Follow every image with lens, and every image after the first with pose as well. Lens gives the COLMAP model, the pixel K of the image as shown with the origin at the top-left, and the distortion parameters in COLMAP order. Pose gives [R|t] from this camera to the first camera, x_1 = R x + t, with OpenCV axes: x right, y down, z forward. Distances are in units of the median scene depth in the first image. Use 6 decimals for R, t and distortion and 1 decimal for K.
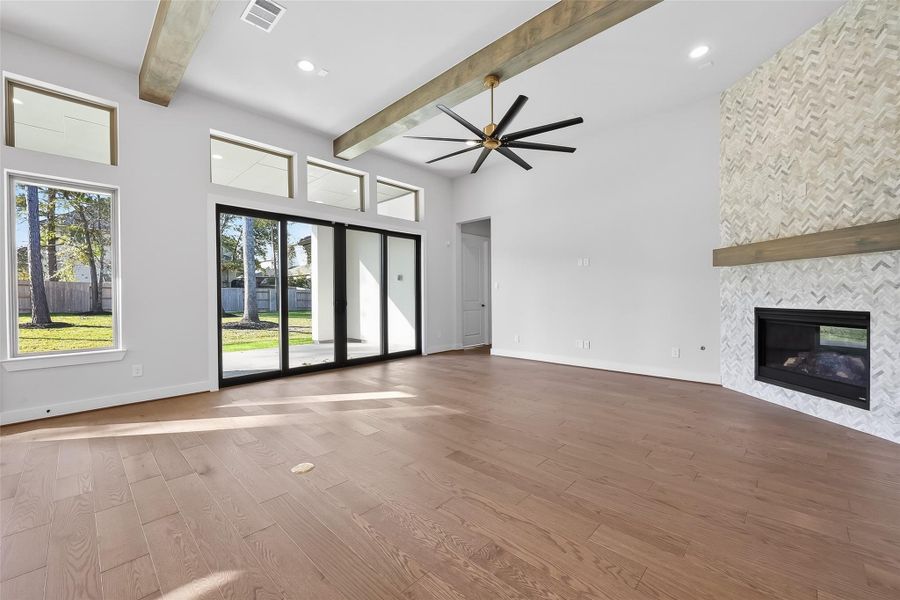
lens RADIAL K [[359.4, 0, 450.0], [0, 359.4, 300.0], [0, 0, 1]] dist [0.001286, -0.000026]
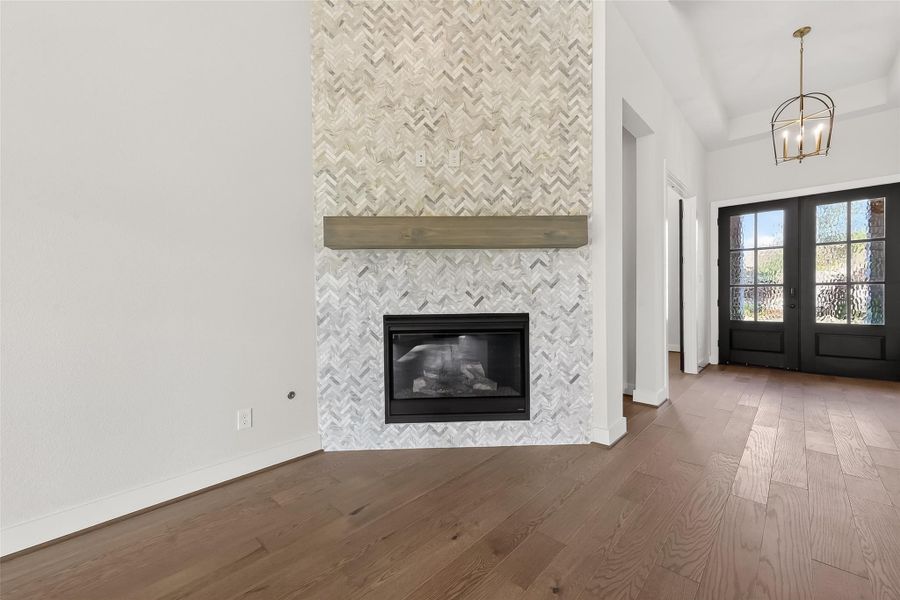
lens RADIAL K [[359.4, 0, 450.0], [0, 359.4, 300.0], [0, 0, 1]] dist [0.001286, -0.000026]
pose [[-0.012699, -0.008708, 0.999881, 0.214595], [0.025625, 0.999631, 0.009031, -0.012136], [-0.999591, 0.025737, -0.012471, 1.039082]]
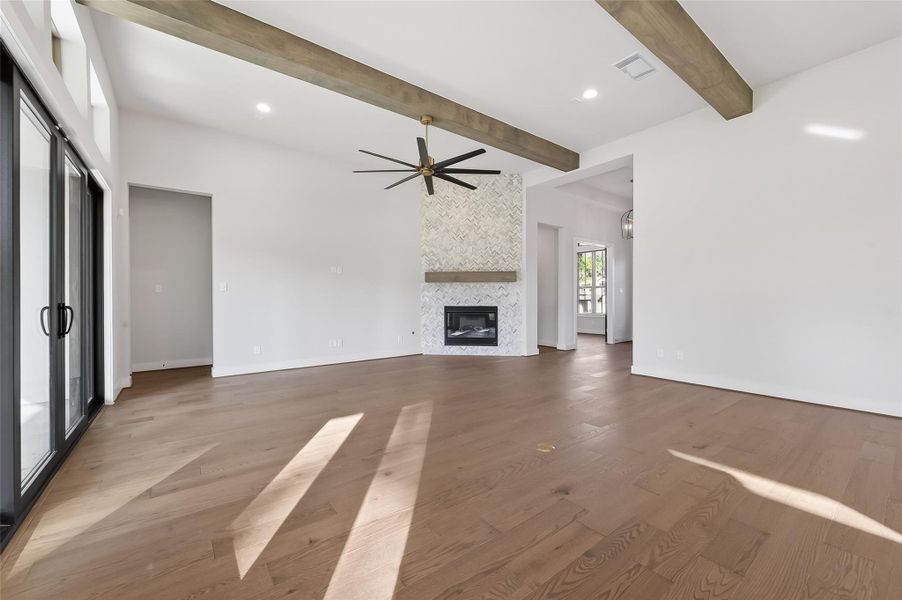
lens RADIAL K [[360.2, 0, 451.0], [0, 360.2, 300.0], [0, 0, 1]] dist [0.001286, -0.000026]
pose [[0.157303, 0.004775, 0.987539, -1.134178], [0.013908, 0.999878, -0.007050, 0.003238], [-0.987452, 0.014844, 0.157217, 0.794352]]
